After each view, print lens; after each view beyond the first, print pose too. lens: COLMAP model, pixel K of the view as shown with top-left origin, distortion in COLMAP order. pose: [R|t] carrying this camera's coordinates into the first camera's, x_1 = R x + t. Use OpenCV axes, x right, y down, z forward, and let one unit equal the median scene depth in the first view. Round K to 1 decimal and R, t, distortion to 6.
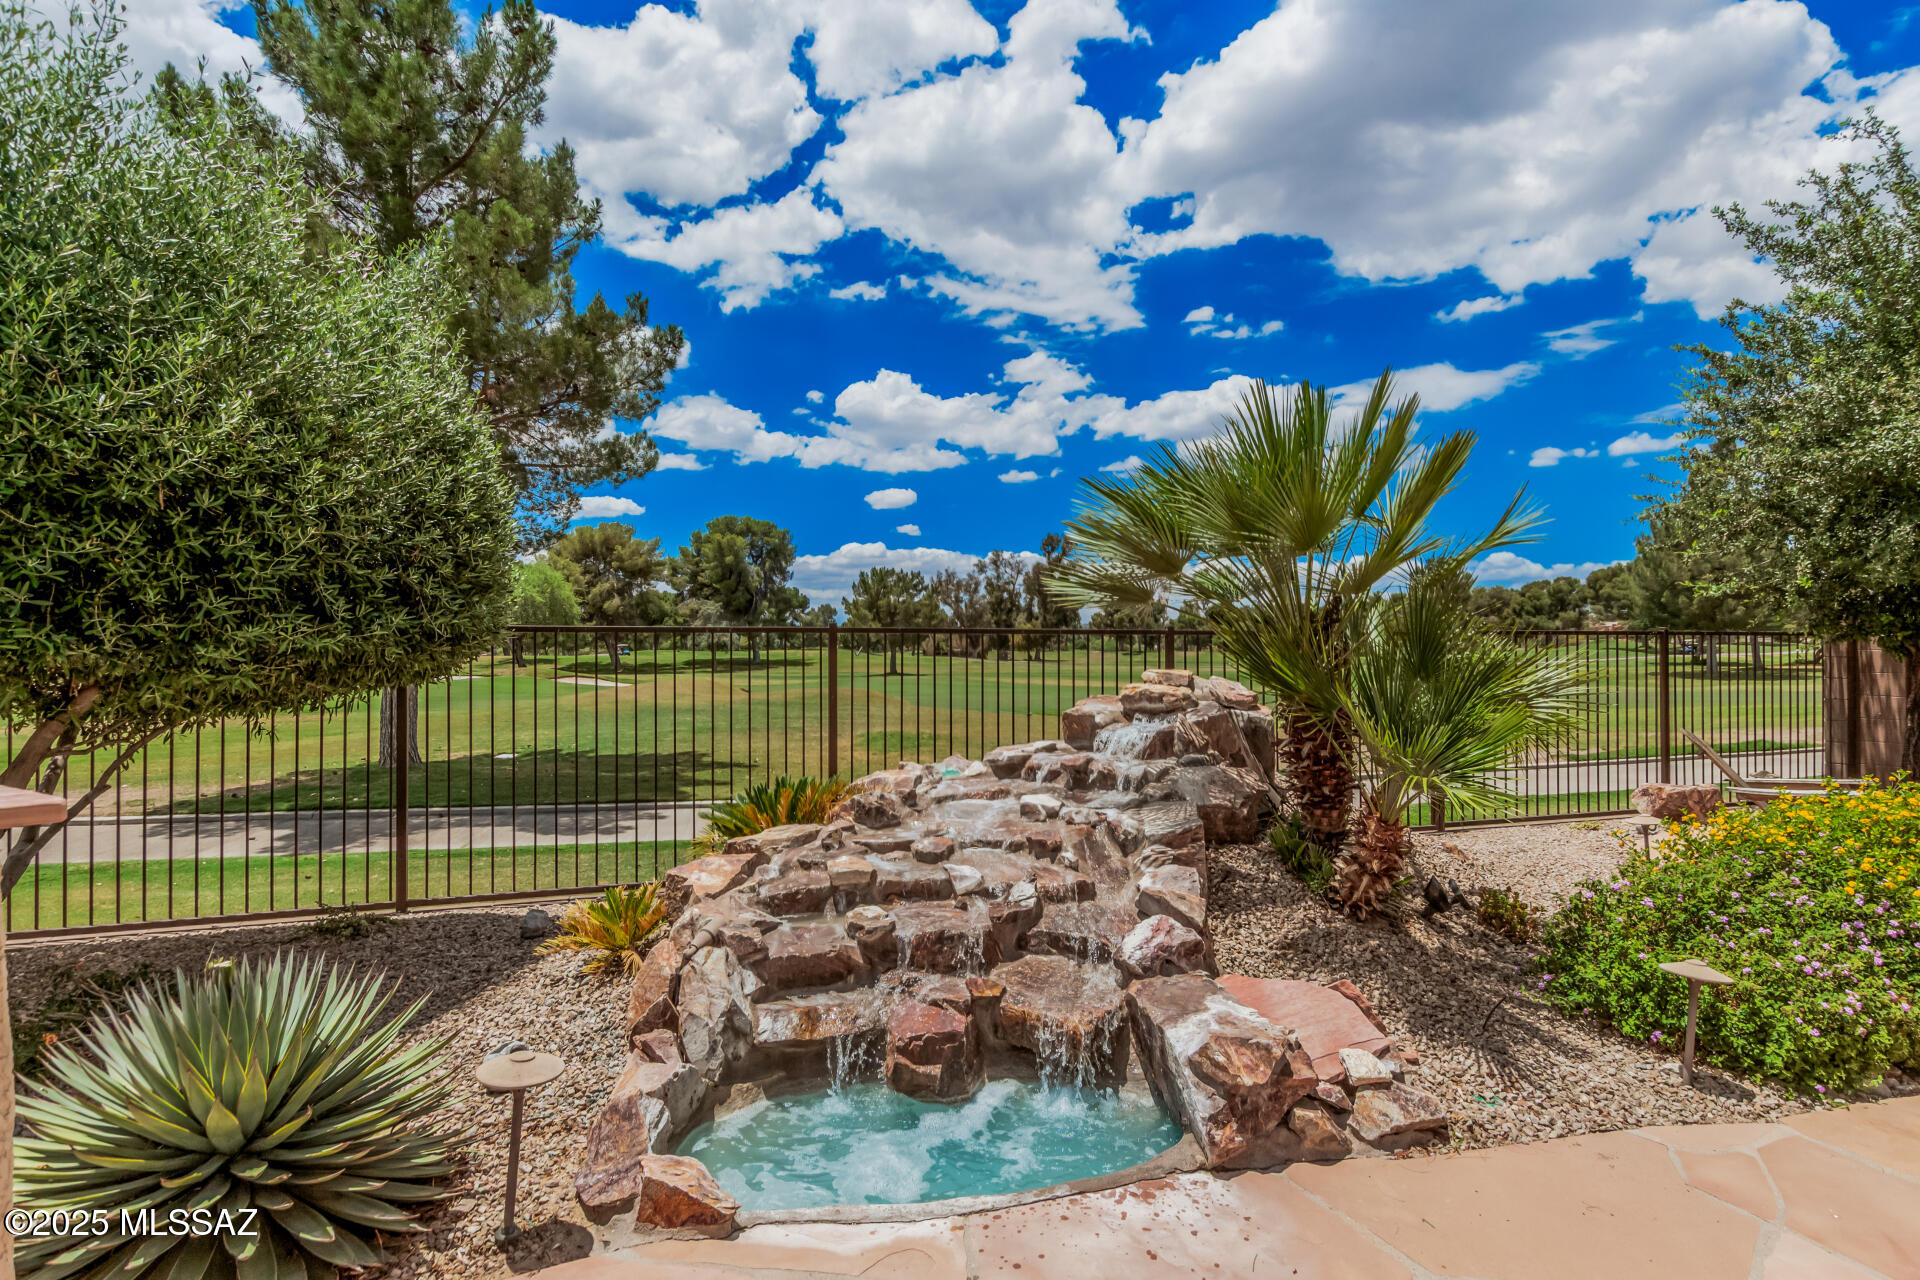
lens RADIAL K [[980.8, 0, 971.9], [0, 980.8, 658.9], [0, 0, 1]] dist [-0.003865, 0.002398]
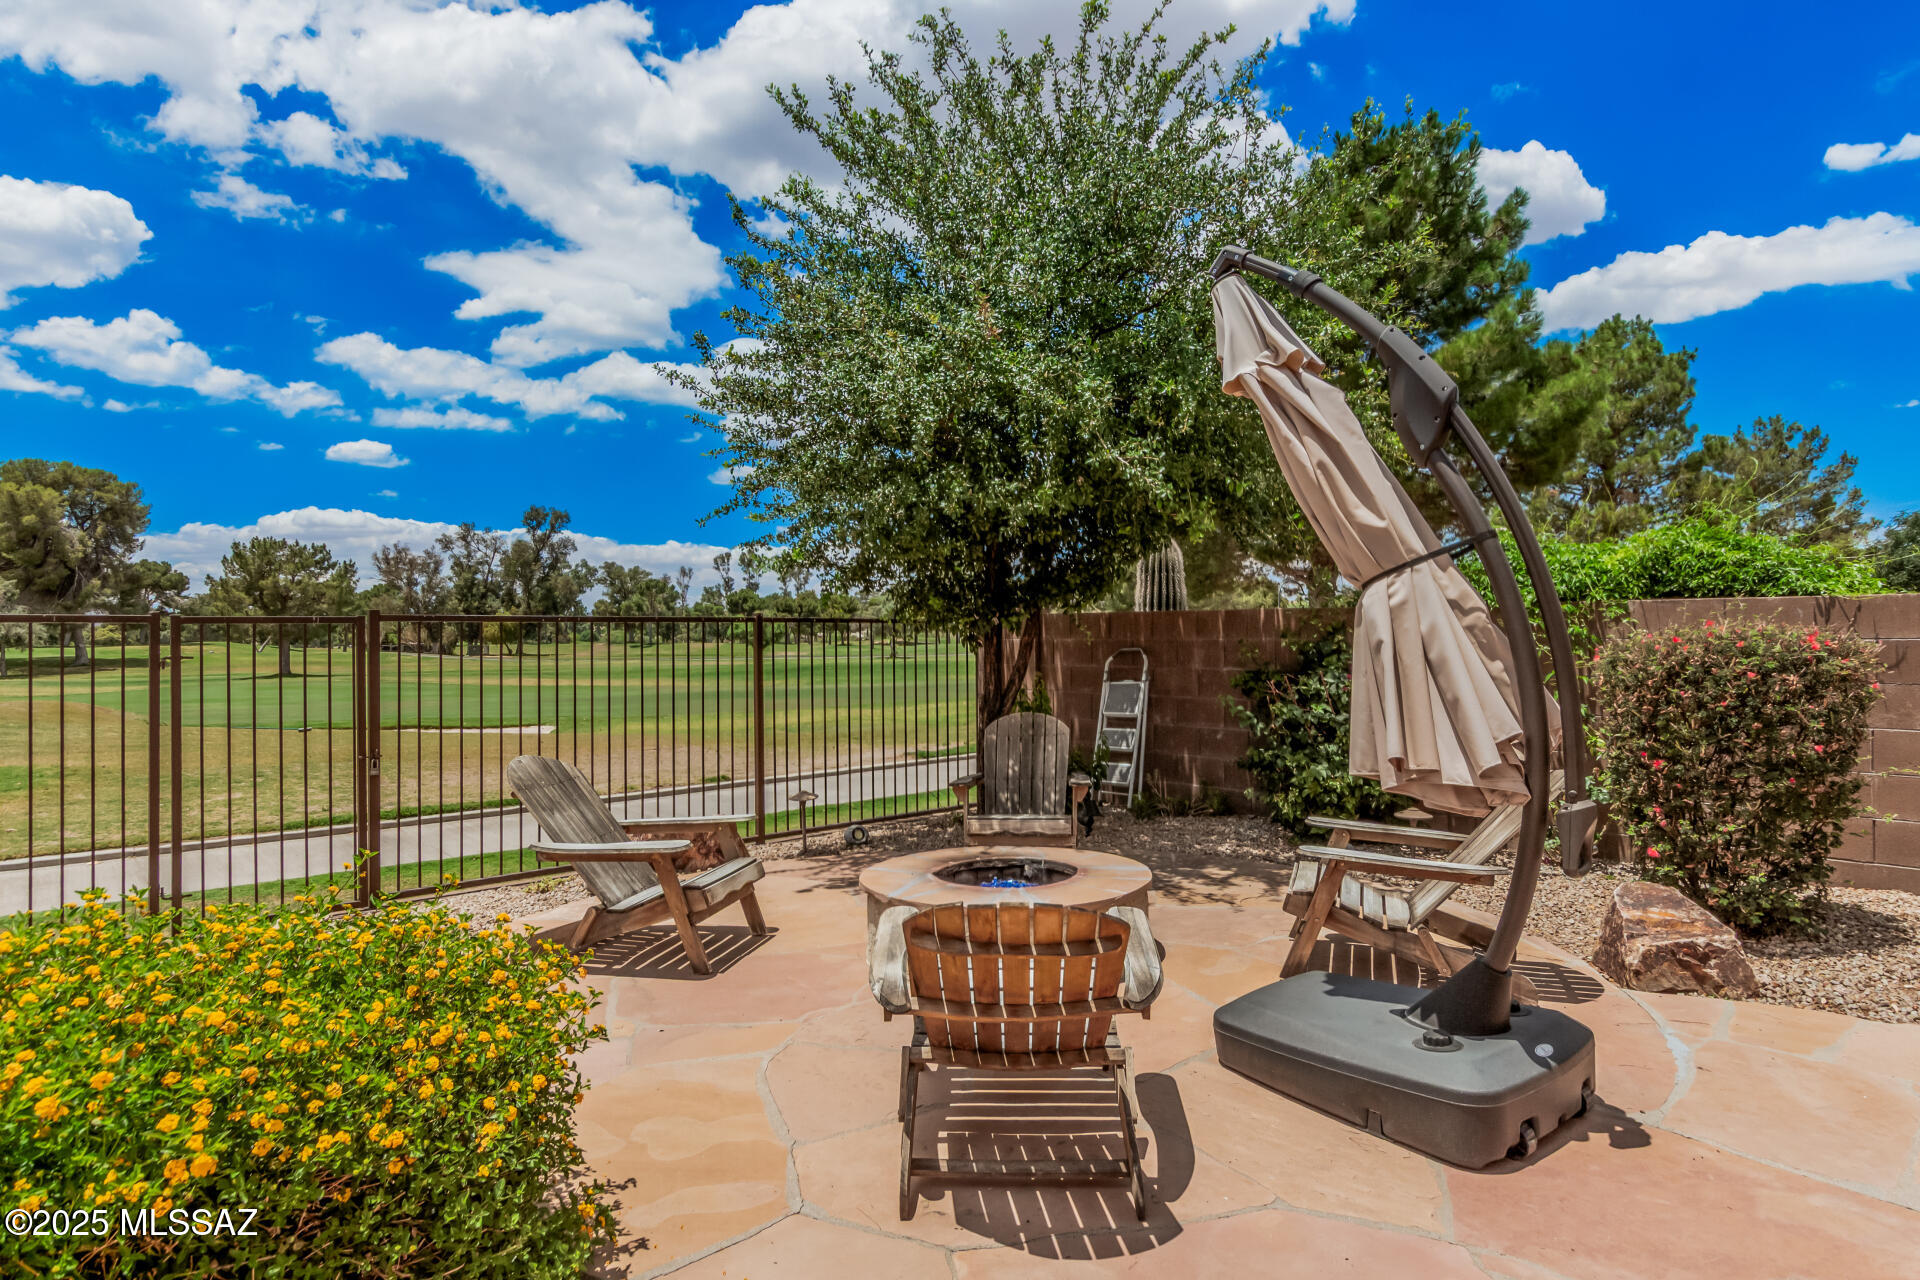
lens RADIAL K [[1036.0, 0, 965.9], [0, 1036.0, 632.8], [0, 0, 1]] dist [0.047809, 0.001253]
pose [[0.932621, -0.004885, 0.360825, 0.604488], [0.011189, 0.999819, -0.015384, 0.002976], [-0.360684, 0.018385, 0.932507, 0.145712]]
